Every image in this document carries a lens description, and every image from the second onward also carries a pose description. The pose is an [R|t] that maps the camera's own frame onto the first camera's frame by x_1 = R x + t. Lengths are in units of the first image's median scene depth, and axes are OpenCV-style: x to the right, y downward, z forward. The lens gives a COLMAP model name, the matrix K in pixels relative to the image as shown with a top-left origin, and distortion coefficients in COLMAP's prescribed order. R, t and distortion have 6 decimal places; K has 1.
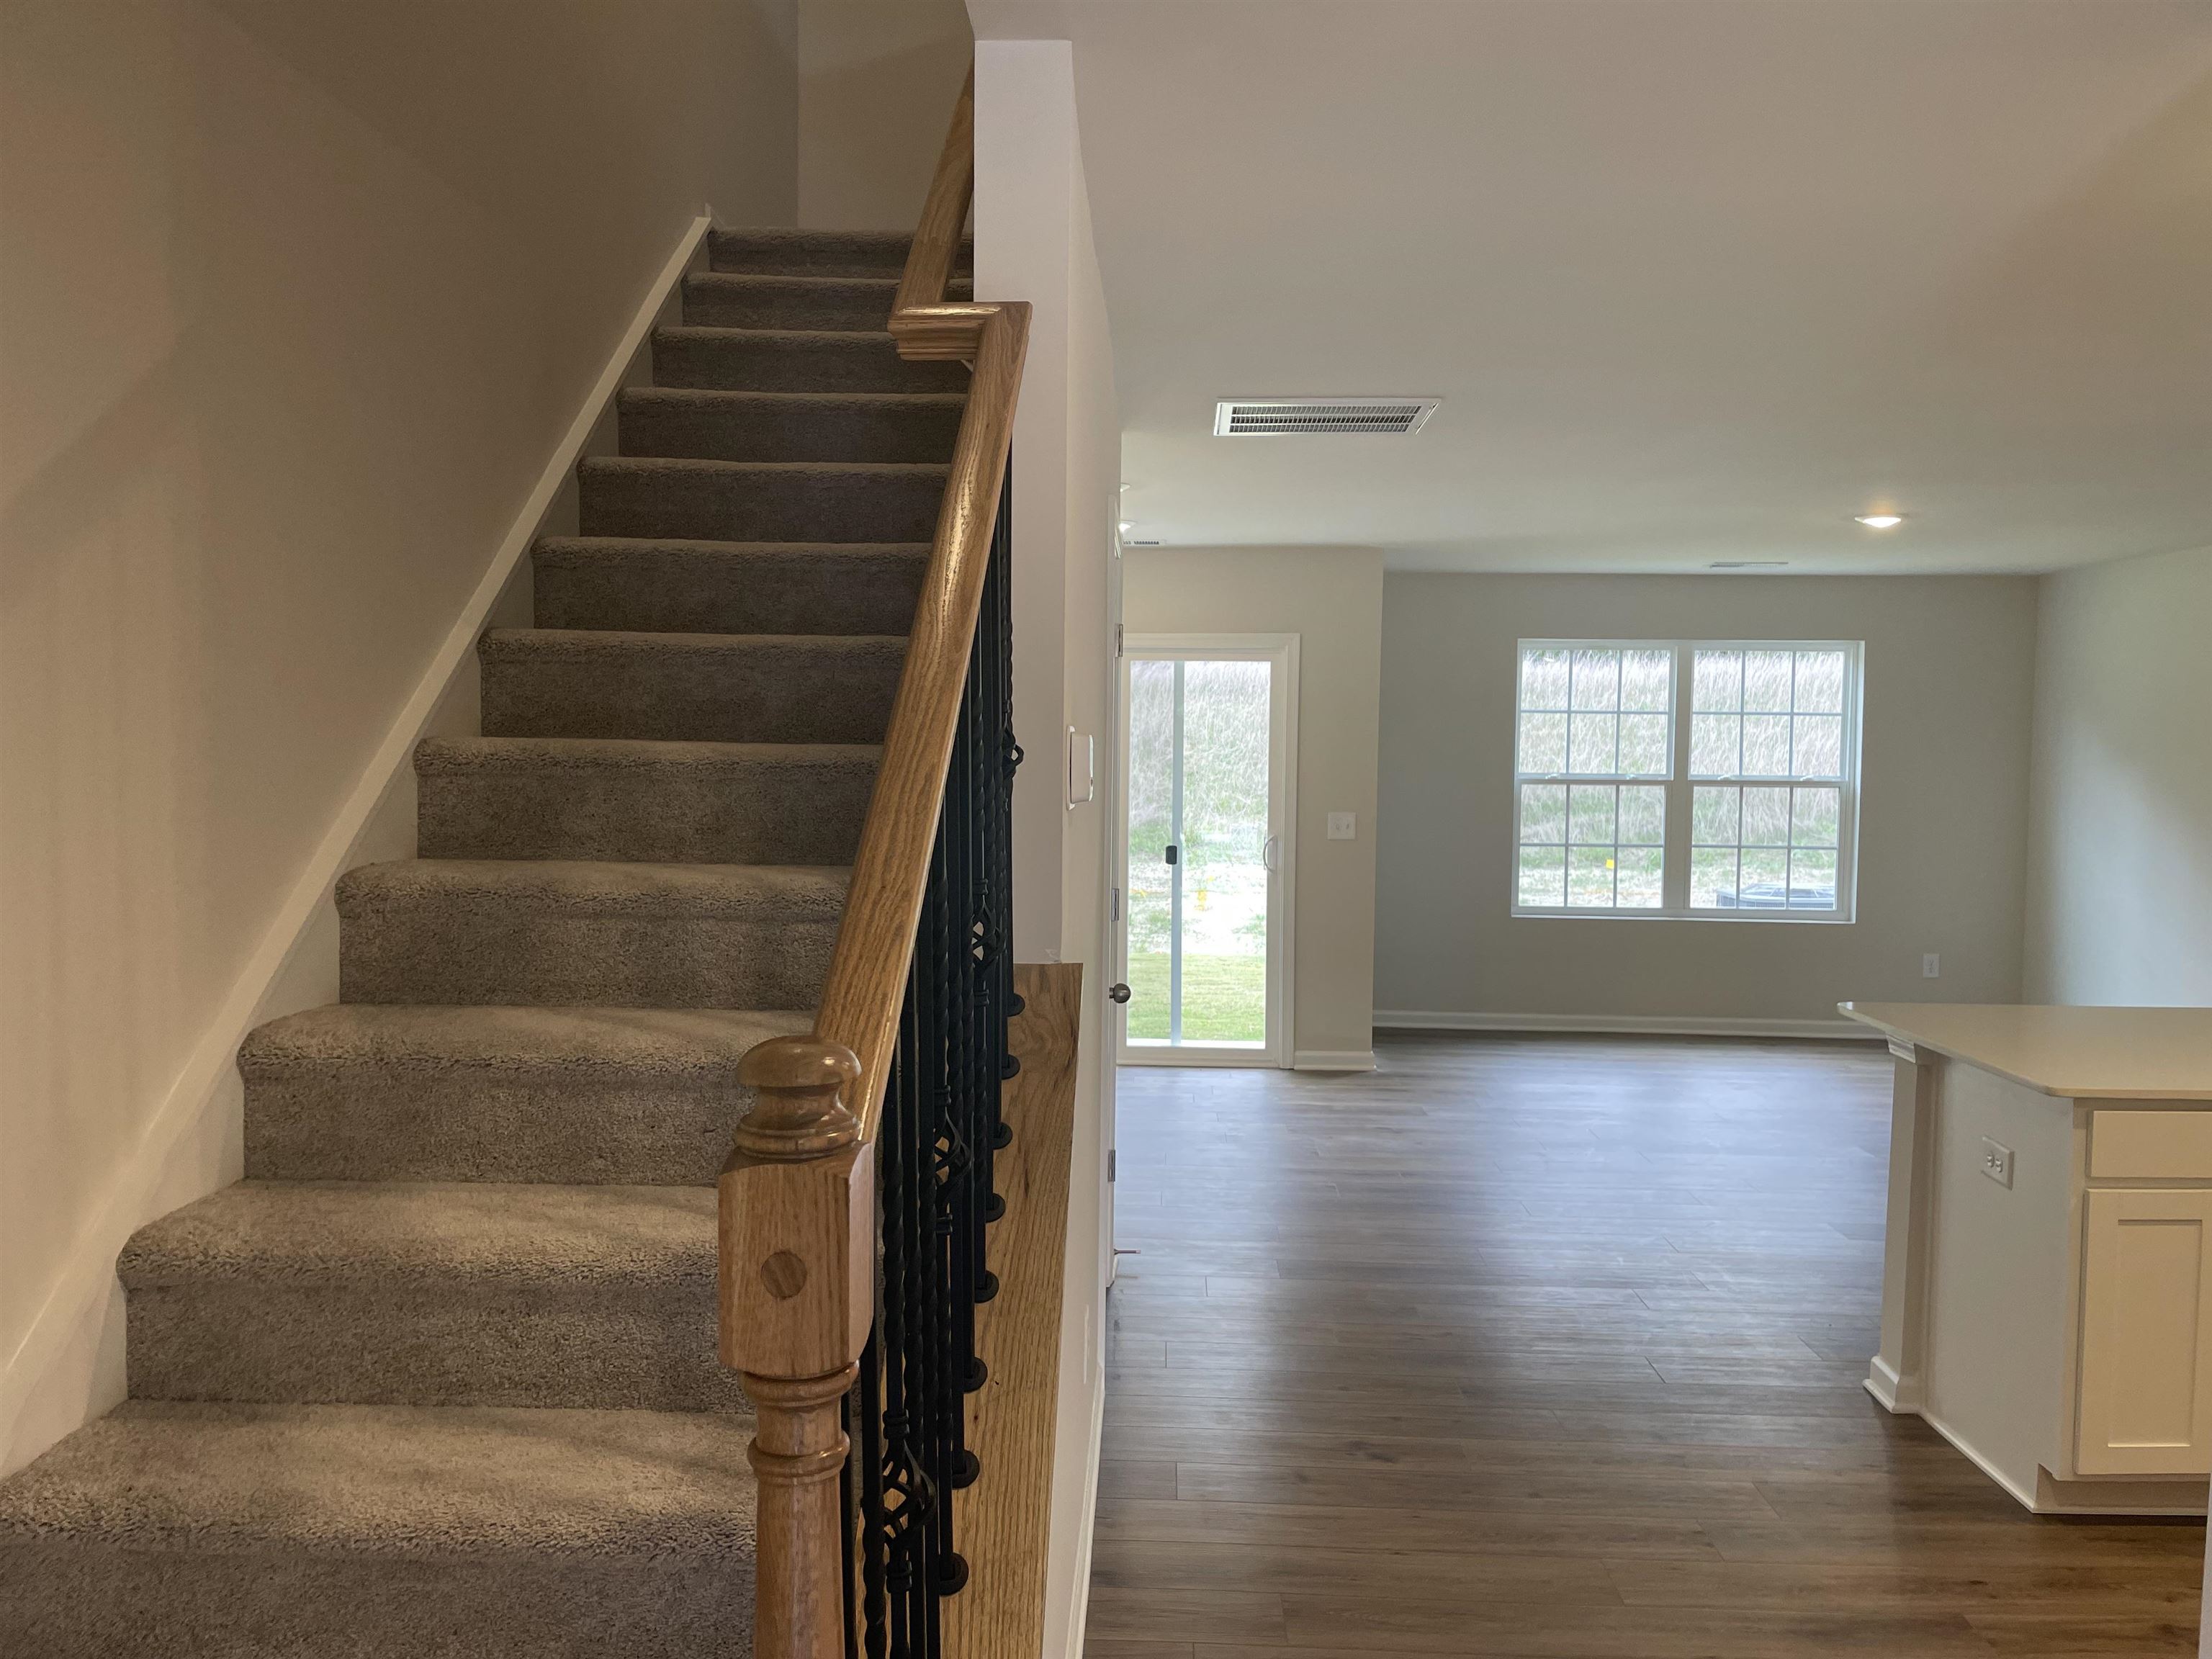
lens RADIAL K [[1698.0, 0, 1104.8], [0, 1698.0, 822.8], [0, 0, 1]] dist [0.085711, -0.104963]
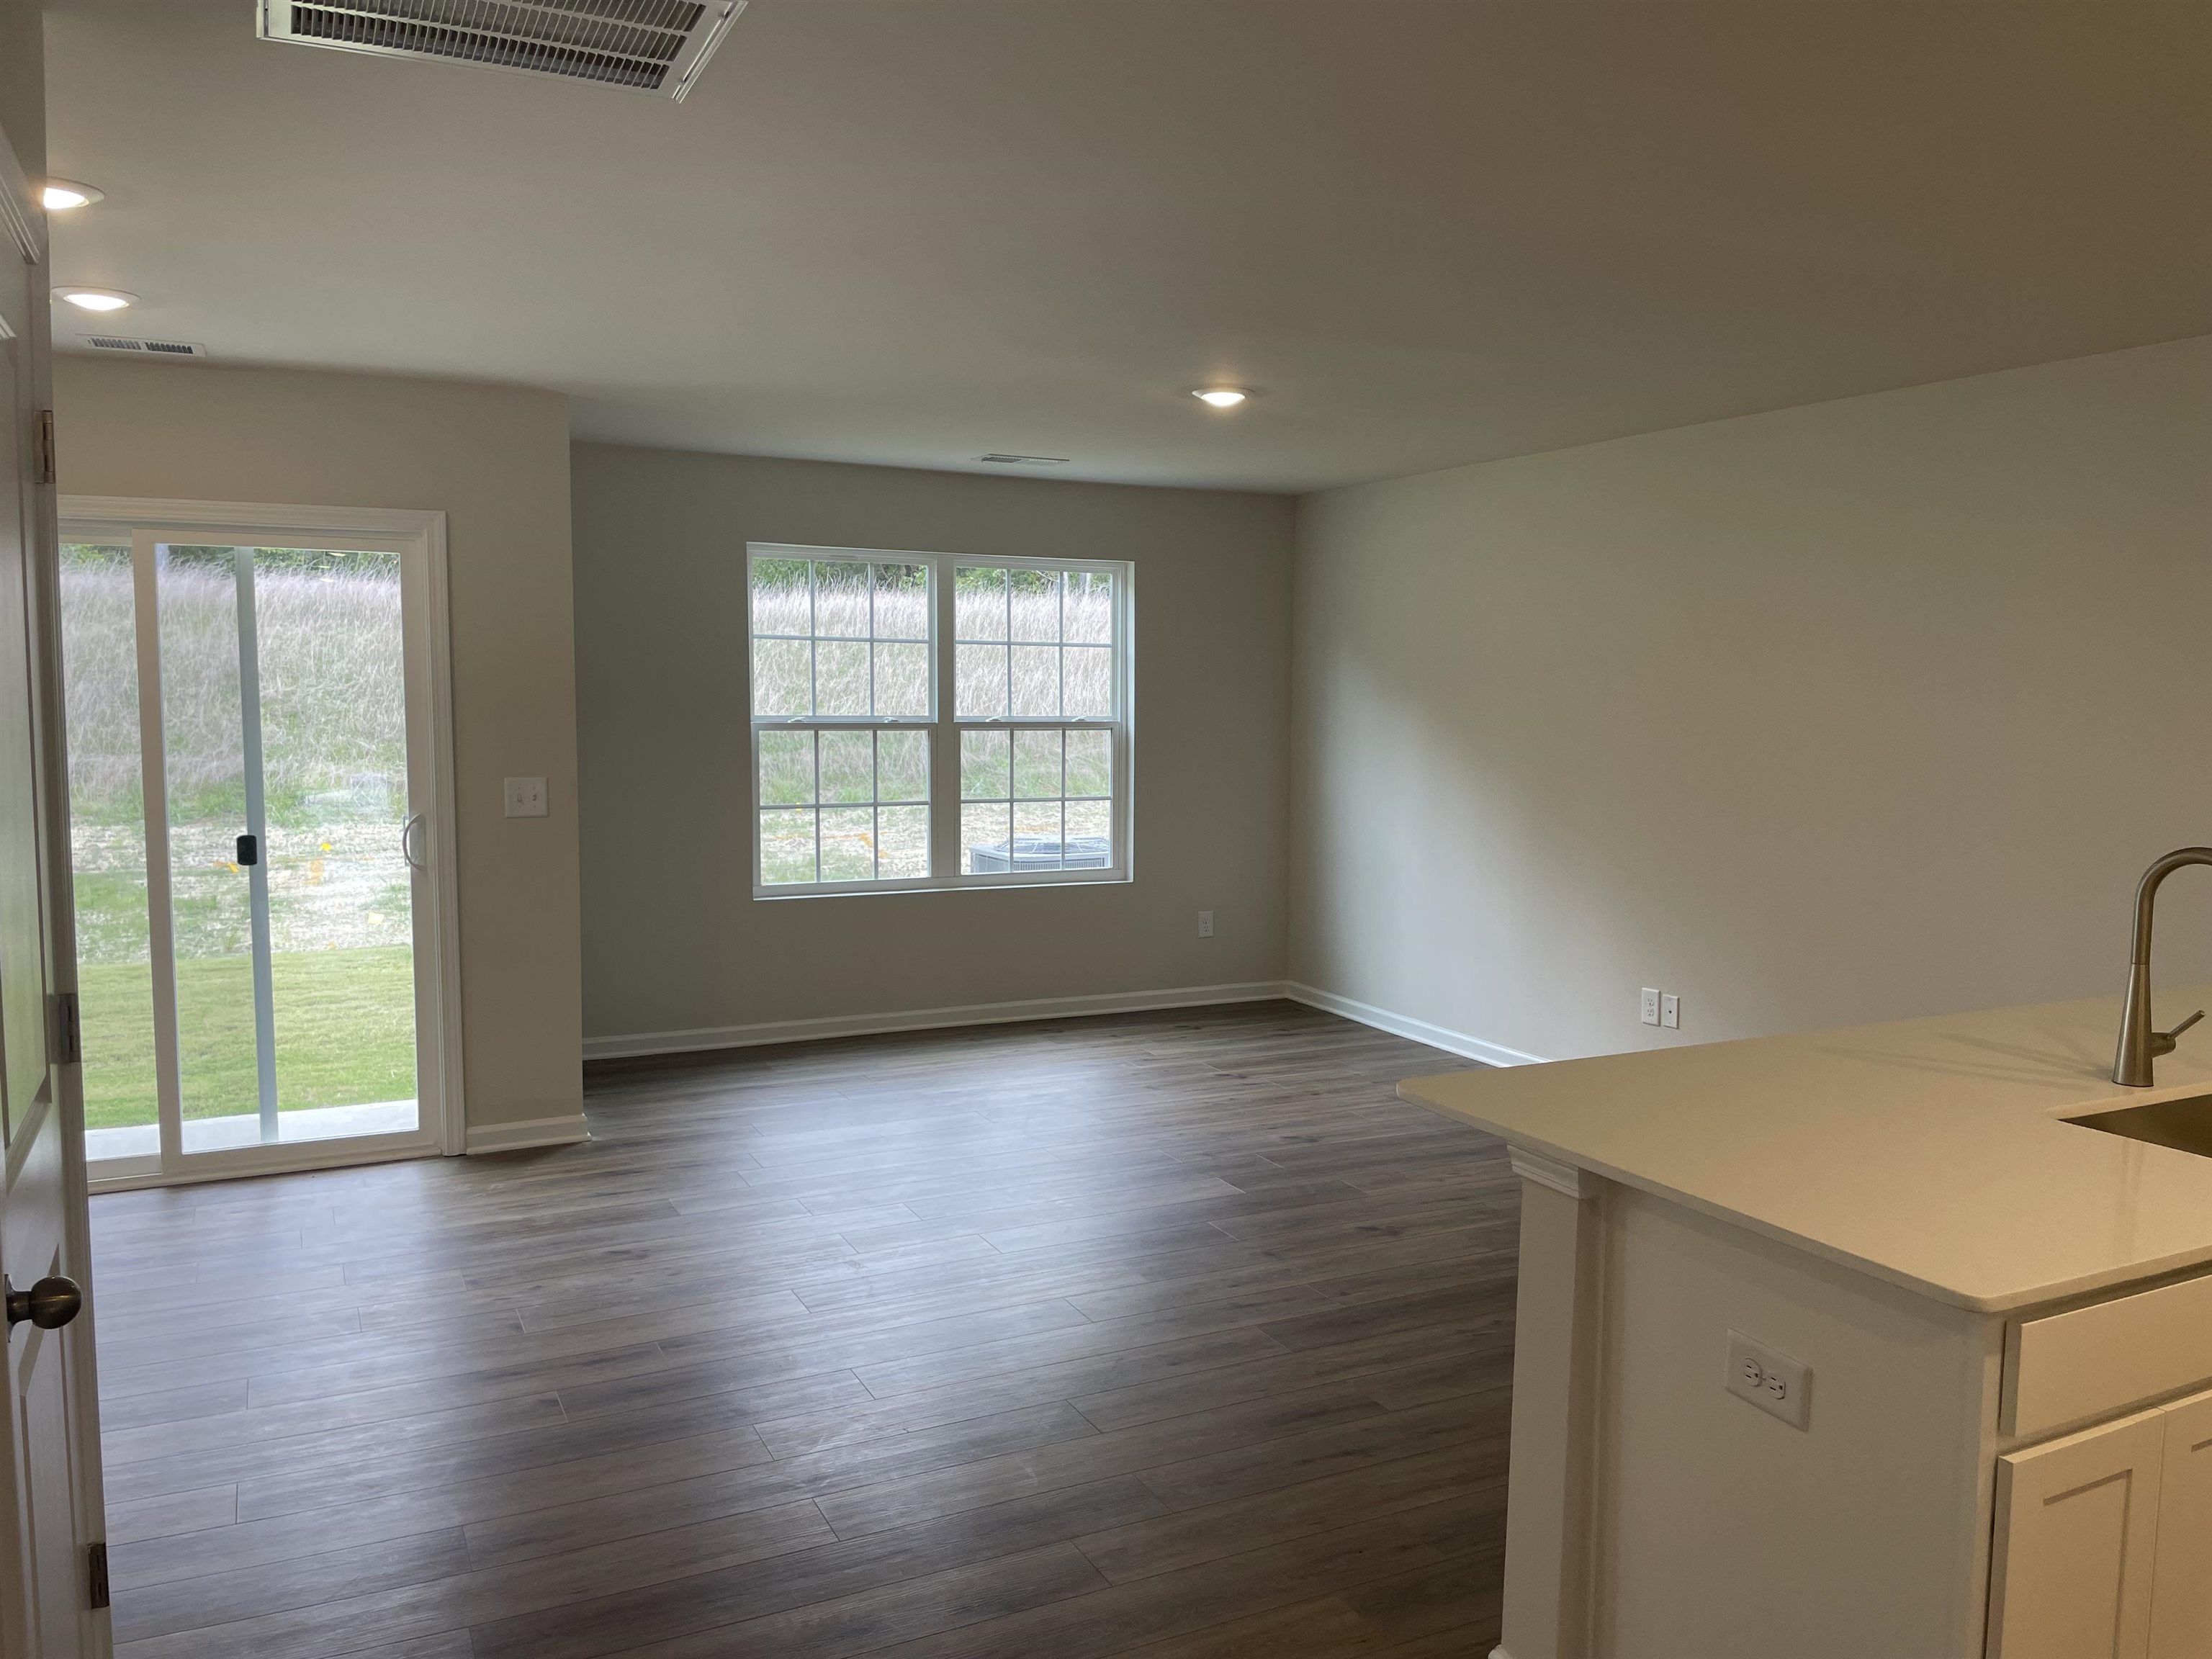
lens RADIAL K [[1698.0, 0, 1134.0], [0, 1698.0, 845.9], [0, 0, 1]] dist [0.085711, -0.104963]
pose [[0.877287, -0.049416, 0.477416, 0.019519], [0.024956, 0.998037, 0.057445, -0.010596], [-0.479318, -0.038481, 0.876797, 0.231409]]
